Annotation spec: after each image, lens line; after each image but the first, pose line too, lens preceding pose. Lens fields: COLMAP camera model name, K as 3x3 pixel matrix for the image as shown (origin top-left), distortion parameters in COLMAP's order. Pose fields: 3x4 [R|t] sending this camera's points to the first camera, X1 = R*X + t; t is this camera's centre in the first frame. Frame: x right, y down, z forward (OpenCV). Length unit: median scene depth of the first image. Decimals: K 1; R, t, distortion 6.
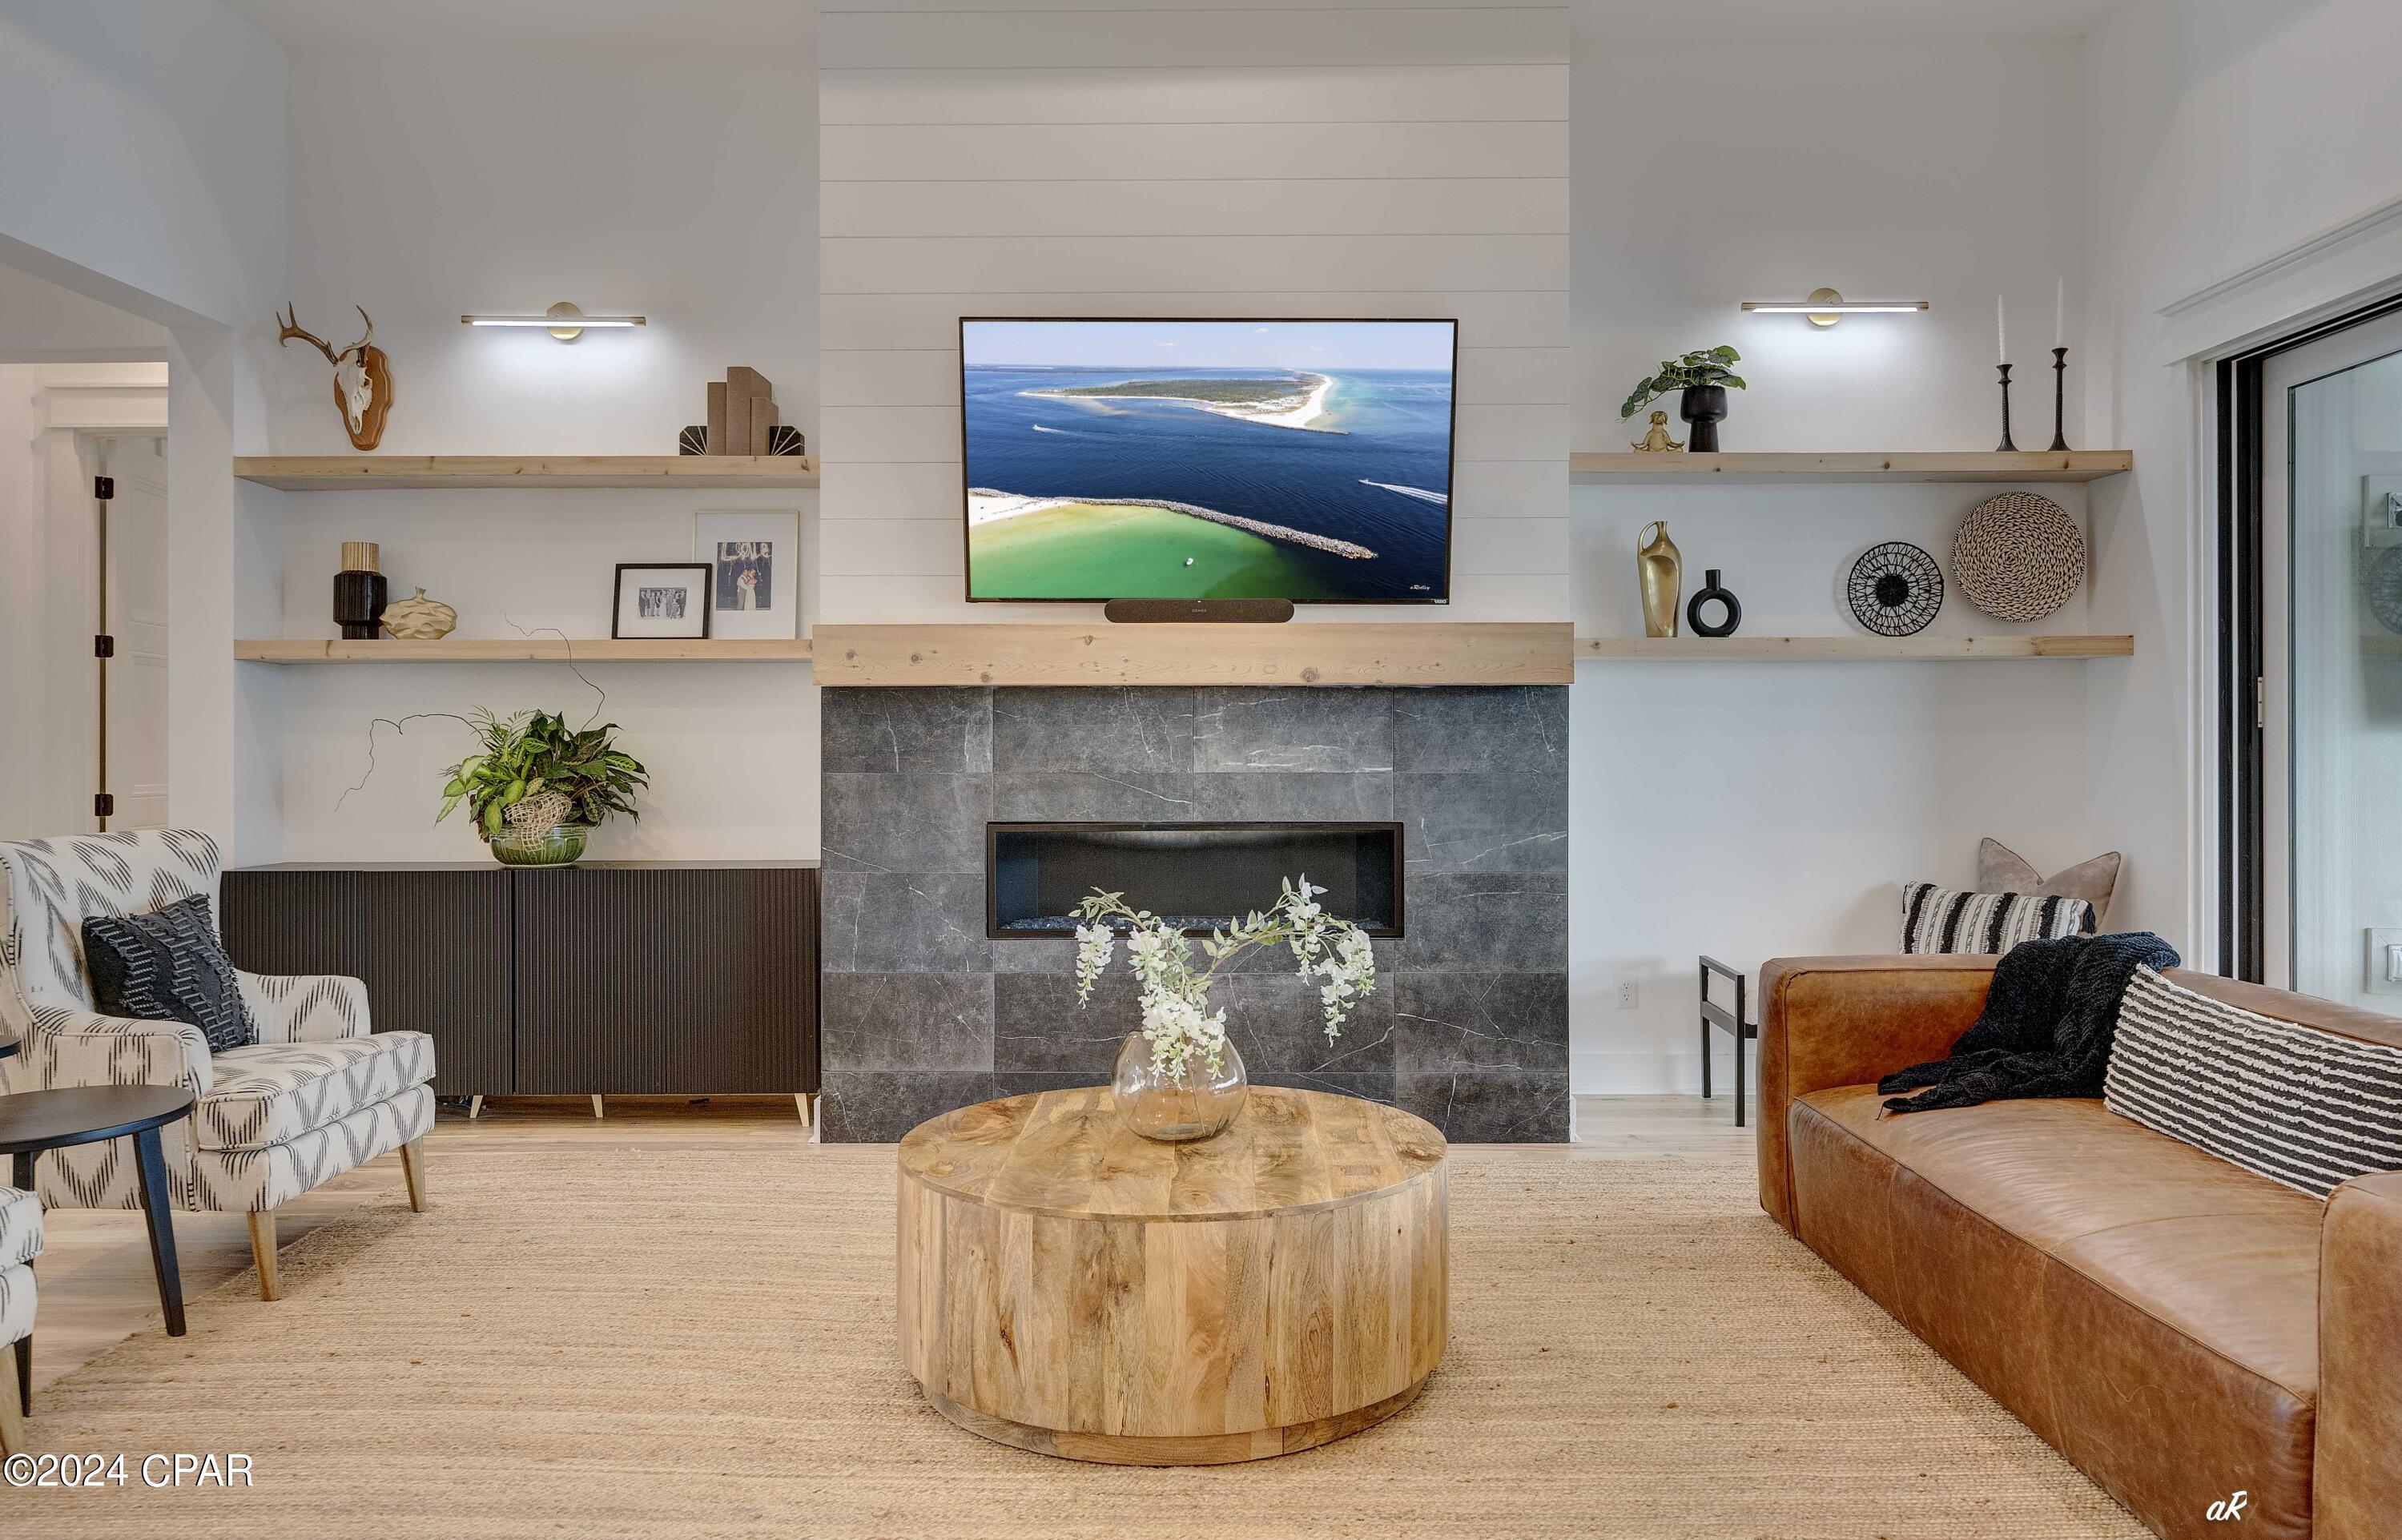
lens RADIAL K [[1698.0, 0, 1211.1], [0, 1698.0, 720.4], [0, 0, 1]] dist [-0.007641, 0.000231]
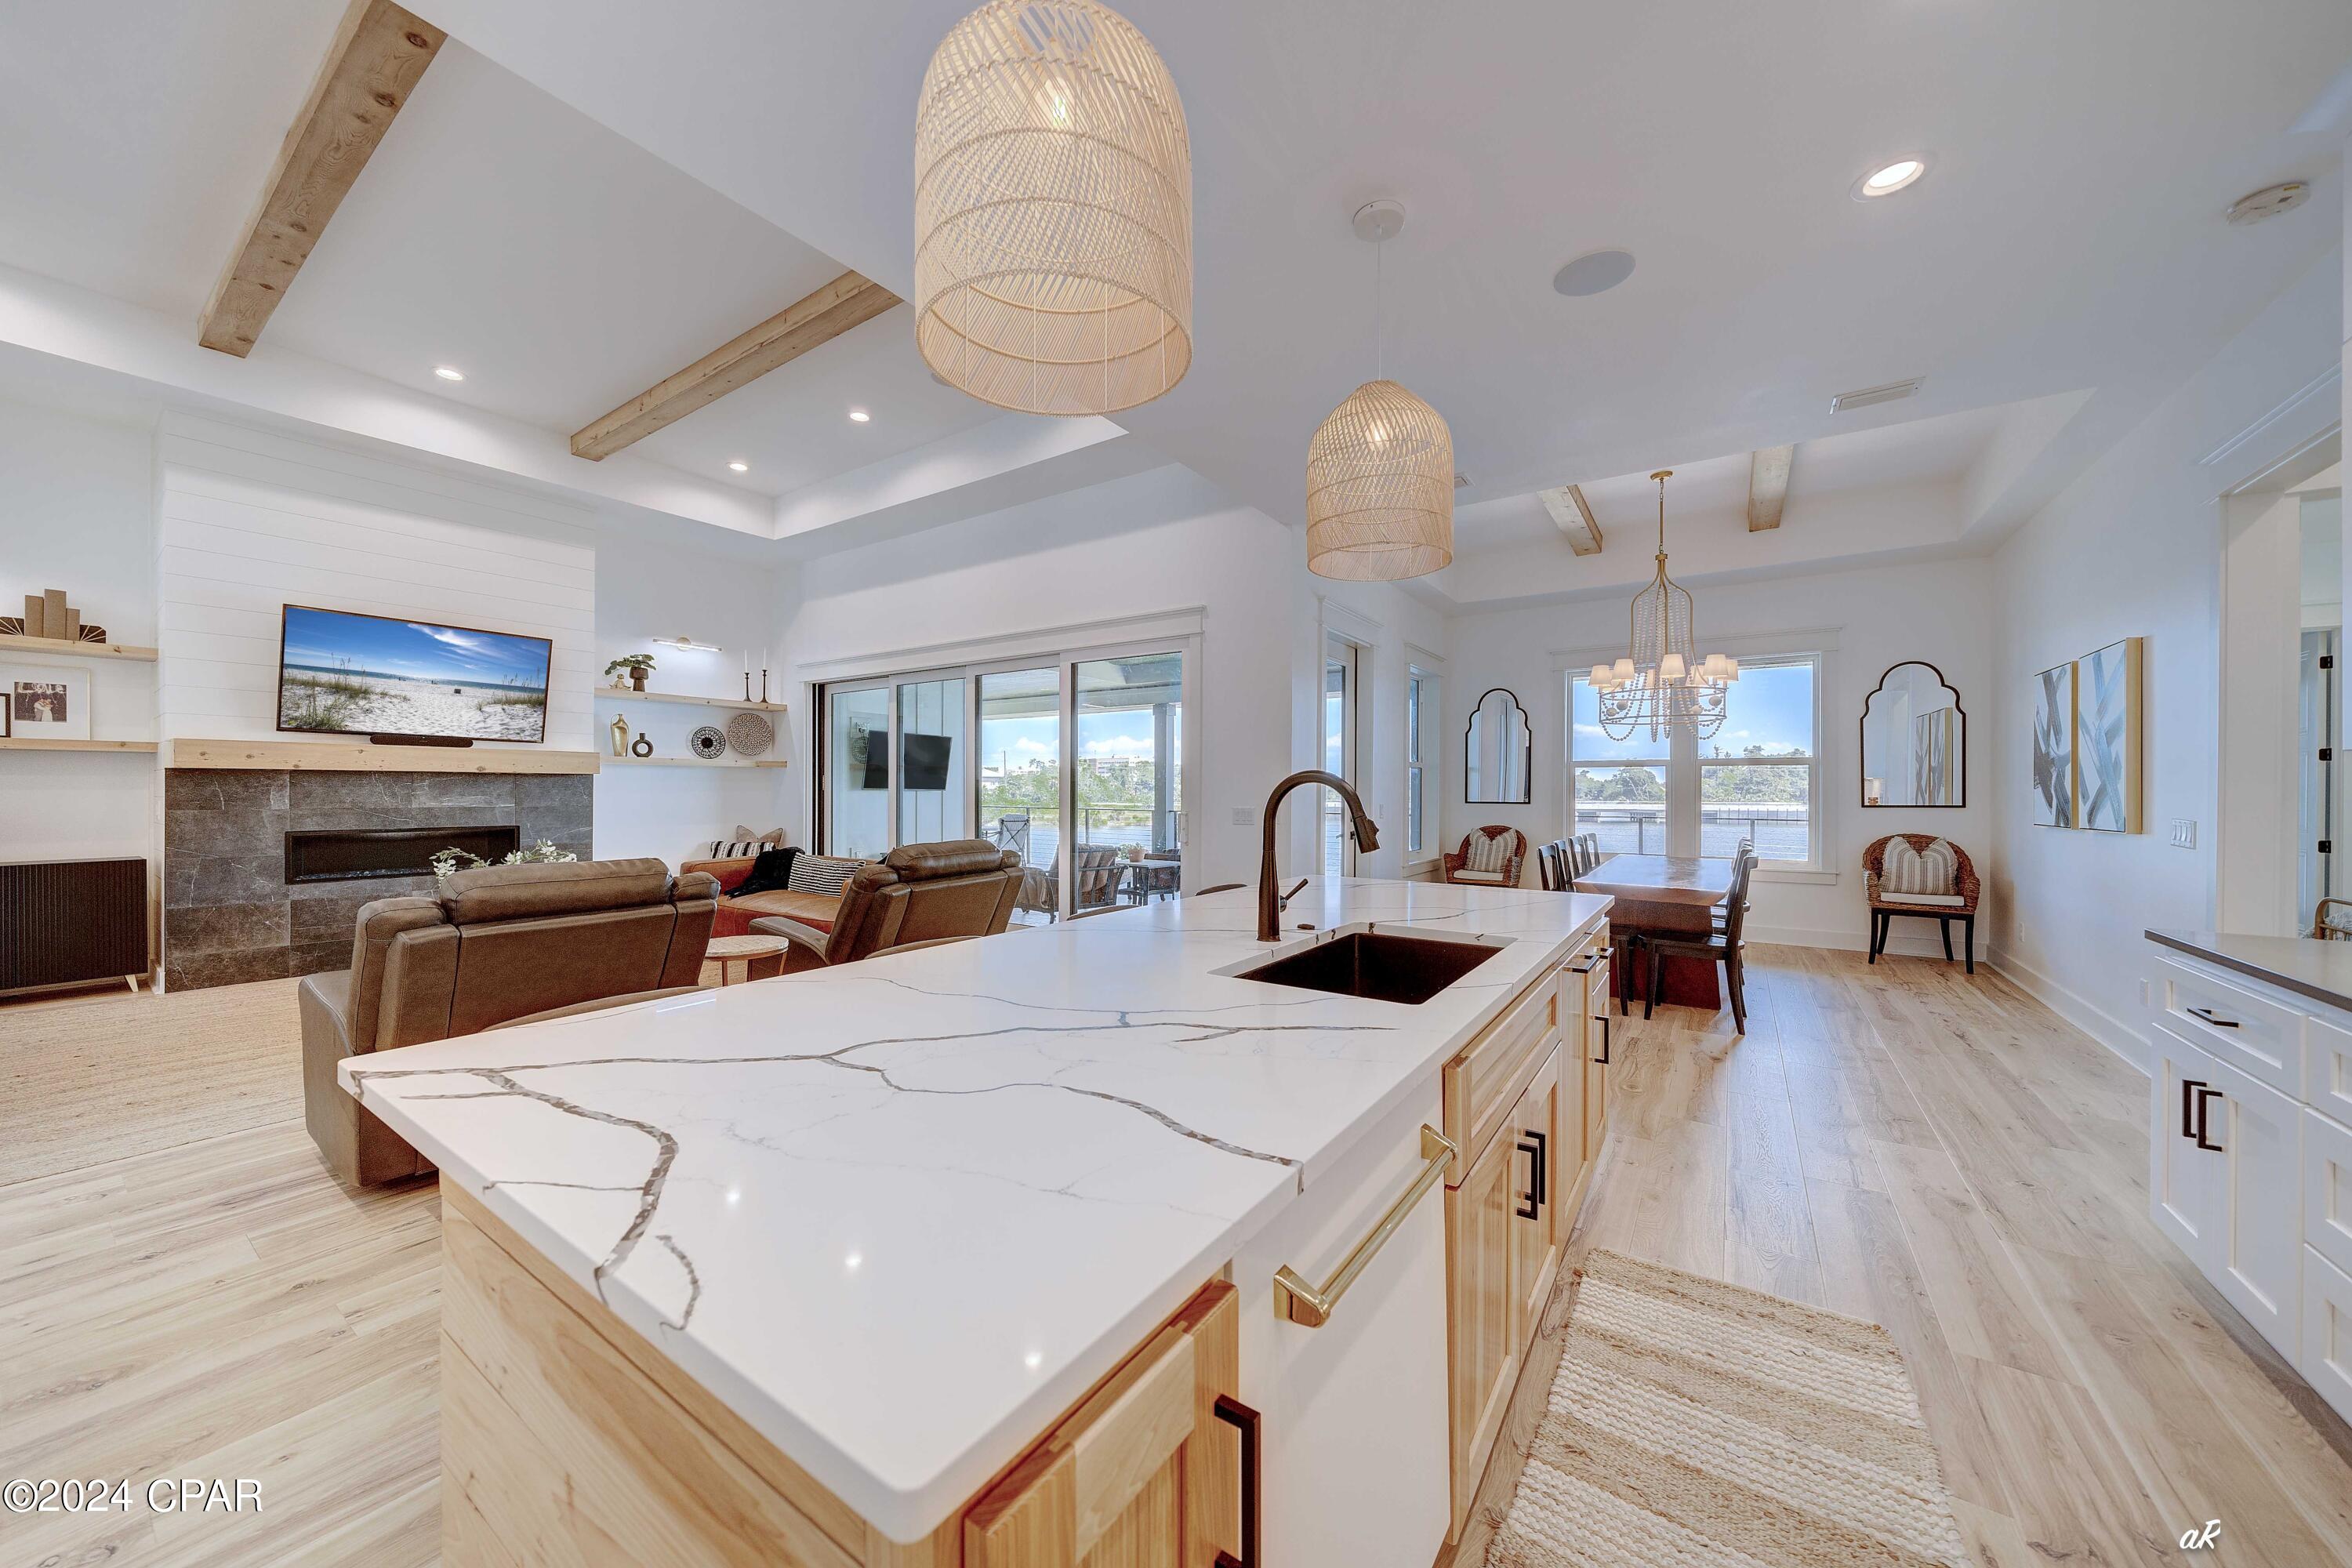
lens RADIAL K [[823.7, 0, 1182.9], [0, 823.7, 790.9], [0, 0, 1]] dist [-0.004322, -0.000012]
pose [[0.560314, 0.001506, 0.828279, -0.358176], [-0.010264, 0.999934, 0.005126, -0.009840], [-0.828217, -0.011374, 0.560293, -0.548329]]
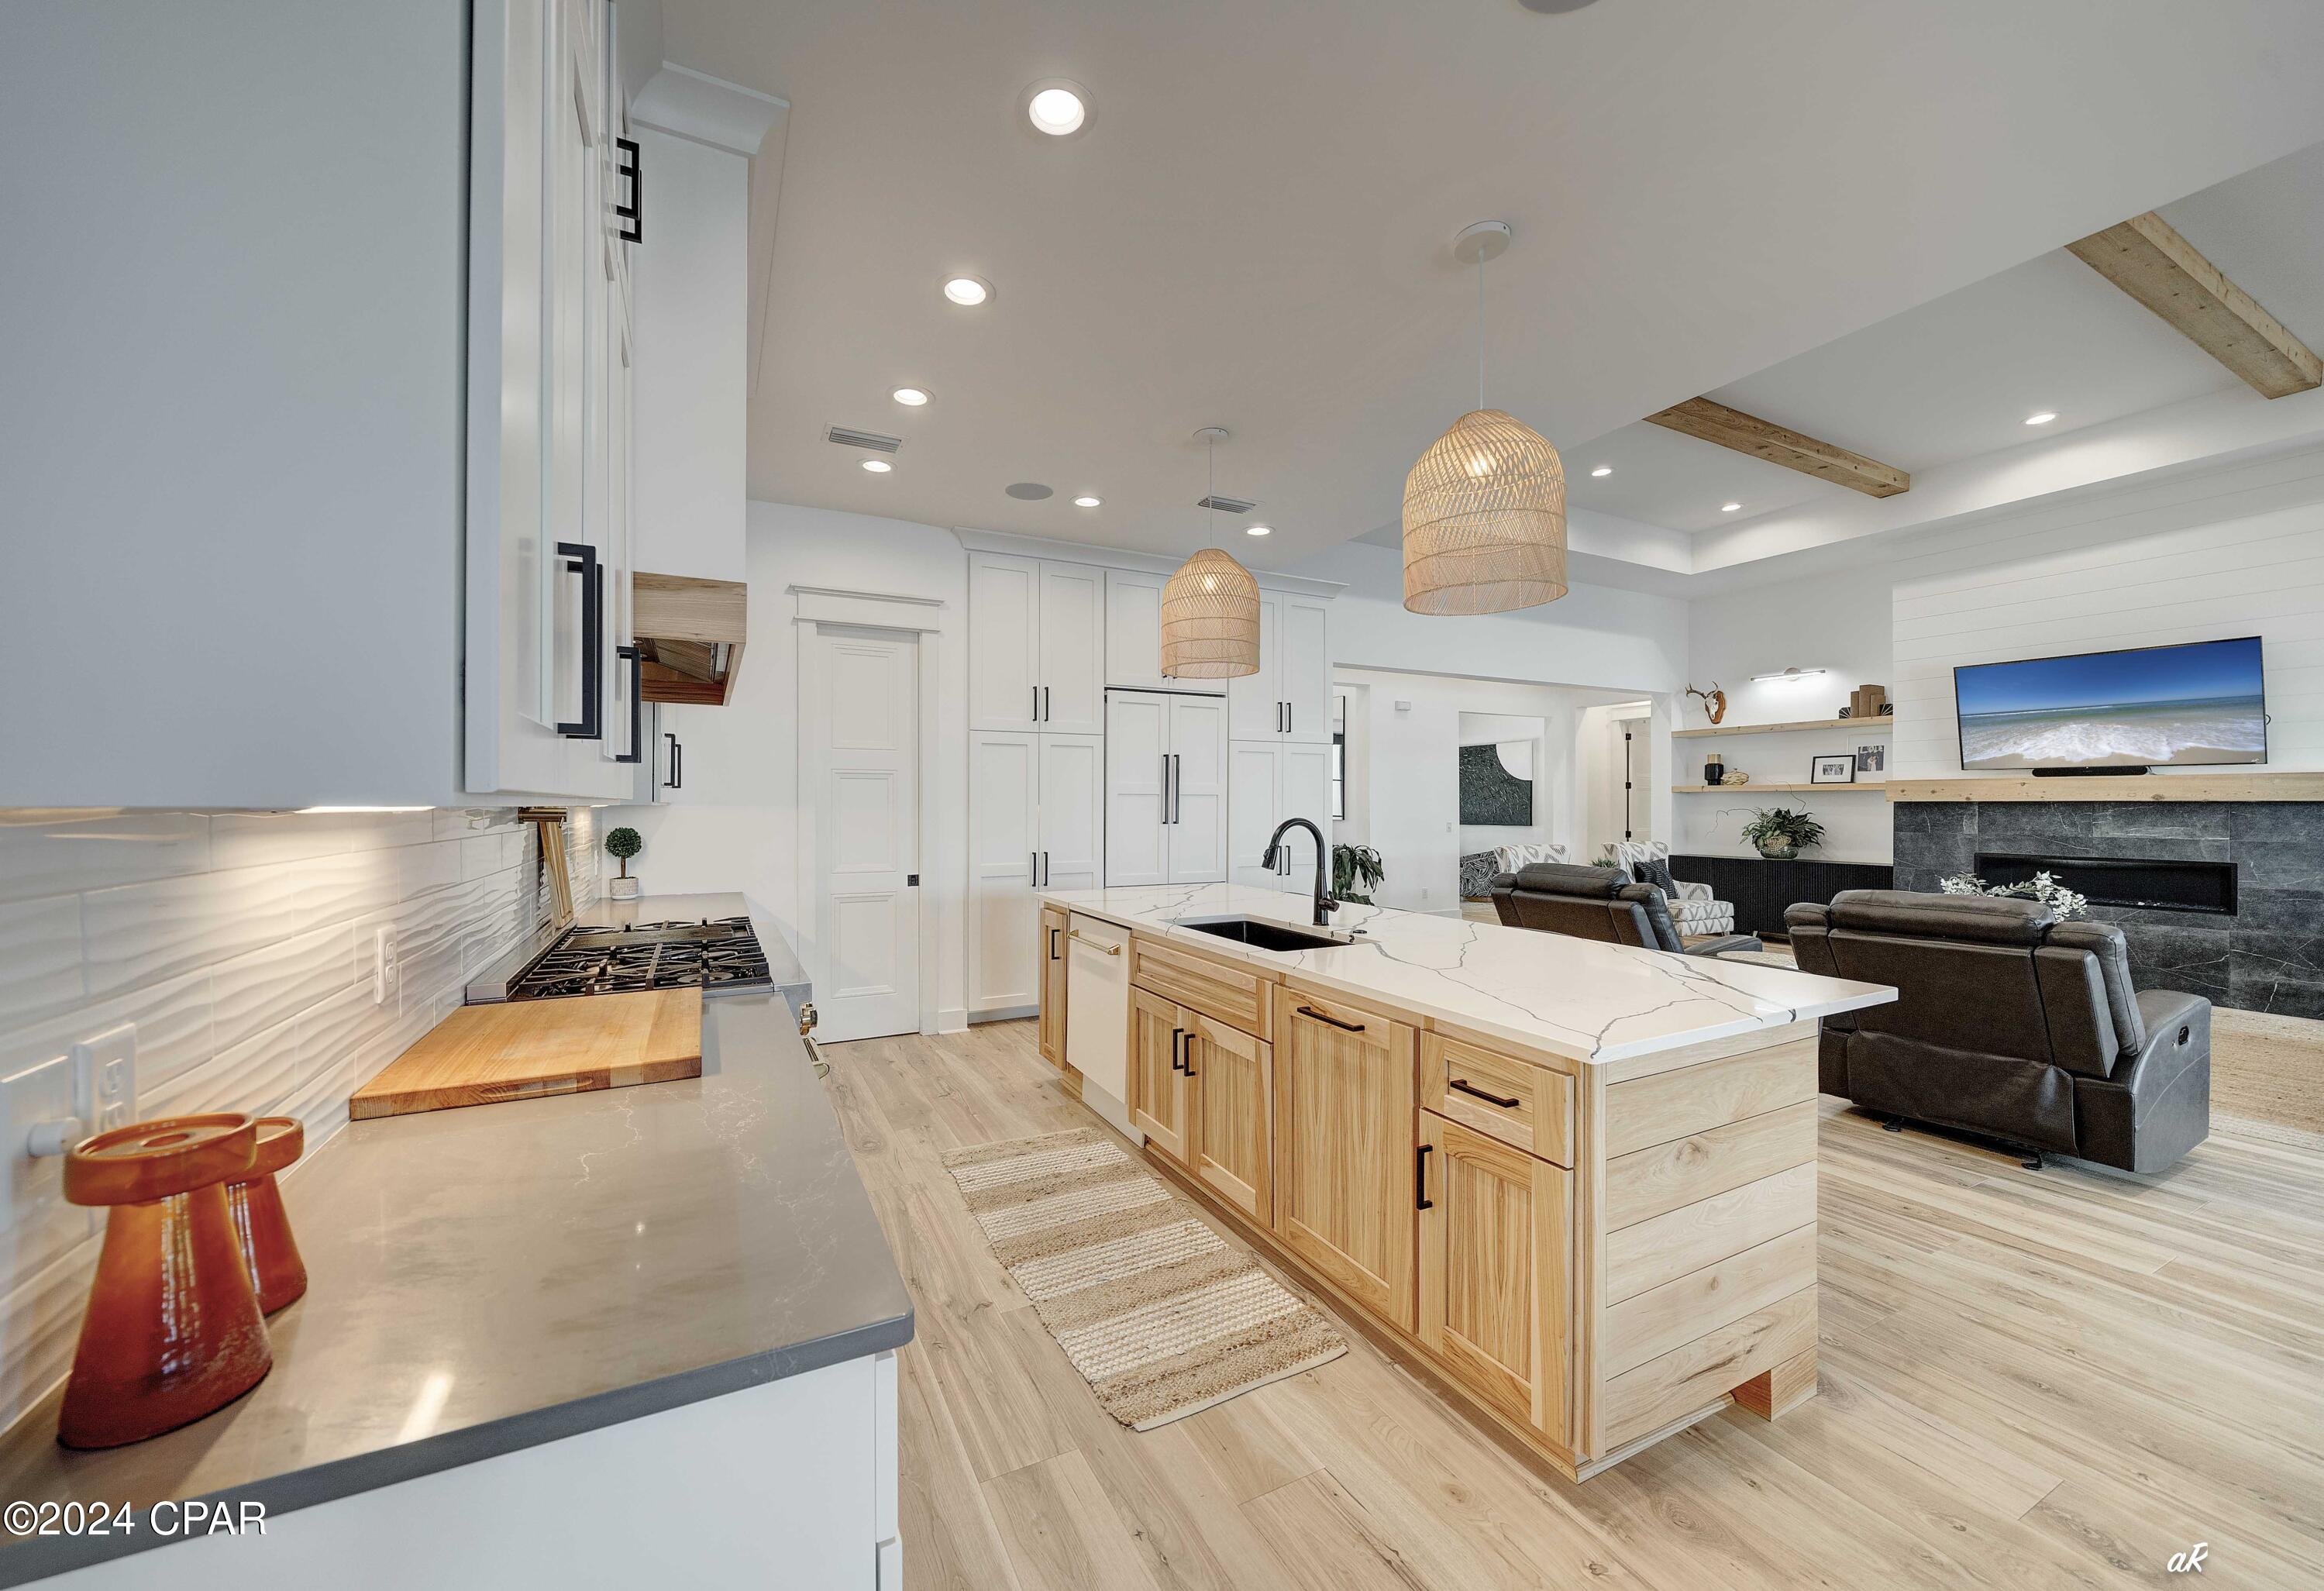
lens RADIAL K [[802.8, 0, 1107.5], [0, 802.8, 806.0], [0, 0, 1]] dist [0.000008, -0.000381]
pose [[0.424245, 0.004510, -0.905536, 0.426229], [0.006569, 0.999946, 0.008057, -0.031743], [0.905524, -0.009367, 0.424192, -0.753447]]
